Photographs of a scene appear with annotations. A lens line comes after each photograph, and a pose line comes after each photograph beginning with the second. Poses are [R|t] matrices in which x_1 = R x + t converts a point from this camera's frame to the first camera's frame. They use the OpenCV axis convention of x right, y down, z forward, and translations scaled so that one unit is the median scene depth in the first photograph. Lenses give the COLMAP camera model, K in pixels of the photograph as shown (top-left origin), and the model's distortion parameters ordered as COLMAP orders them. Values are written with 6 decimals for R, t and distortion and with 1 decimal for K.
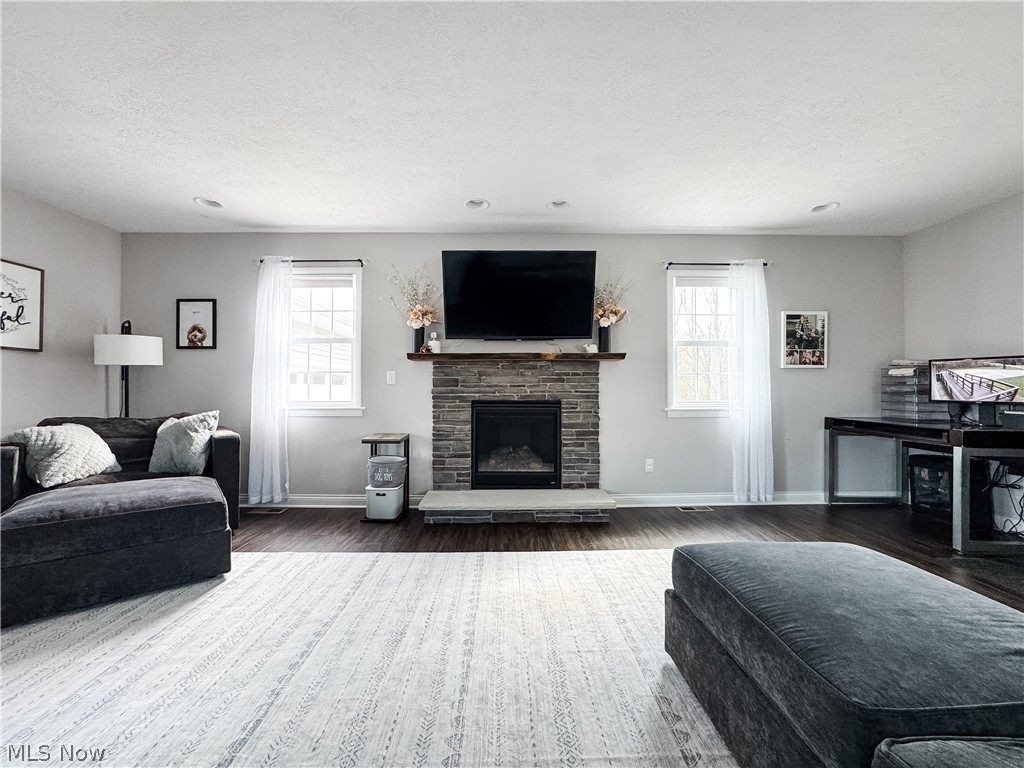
lens RADIAL K [[425.0, 0, 511.0], [0, 425.0, 379.9], [0, 0, 1]] dist [-0.025965, 0.008921]
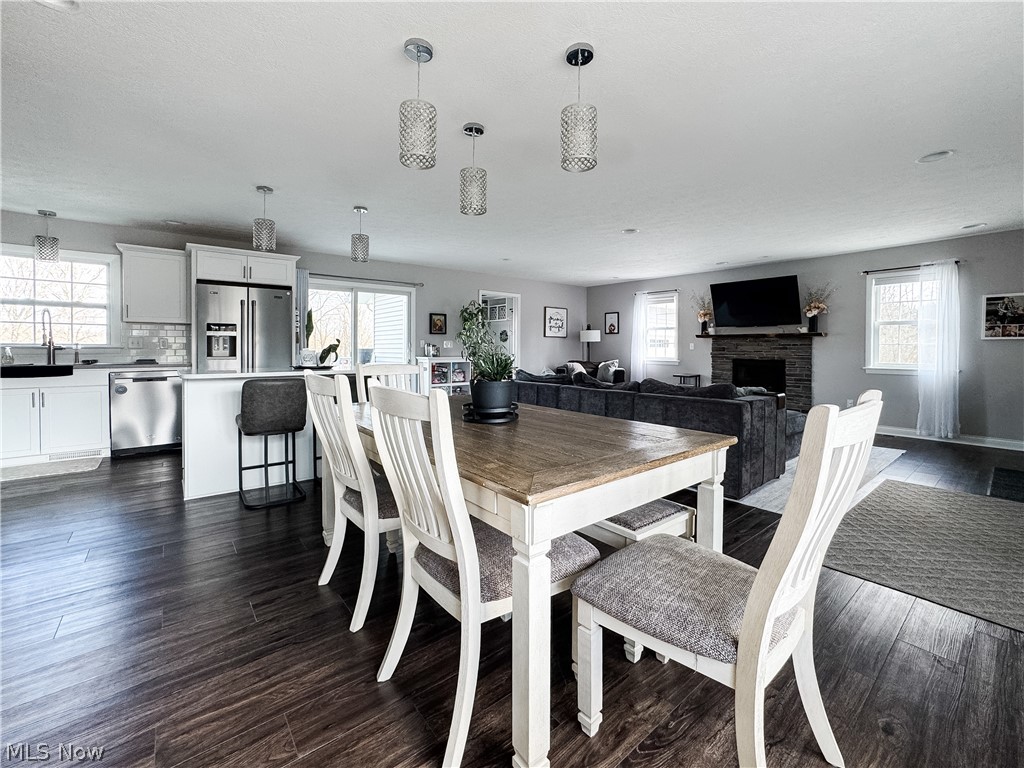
lens RADIAL K [[425.0, 0, 502.0], [0, 425.0, 348.7], [0, 0, 1]] dist [-0.025965, 0.008921]
pose [[0.604456, 0.006698, -0.796610, 0.784927], [0.009312, 0.999837, 0.015473, -0.034926], [0.796584, -0.016771, 0.604295, -0.944361]]
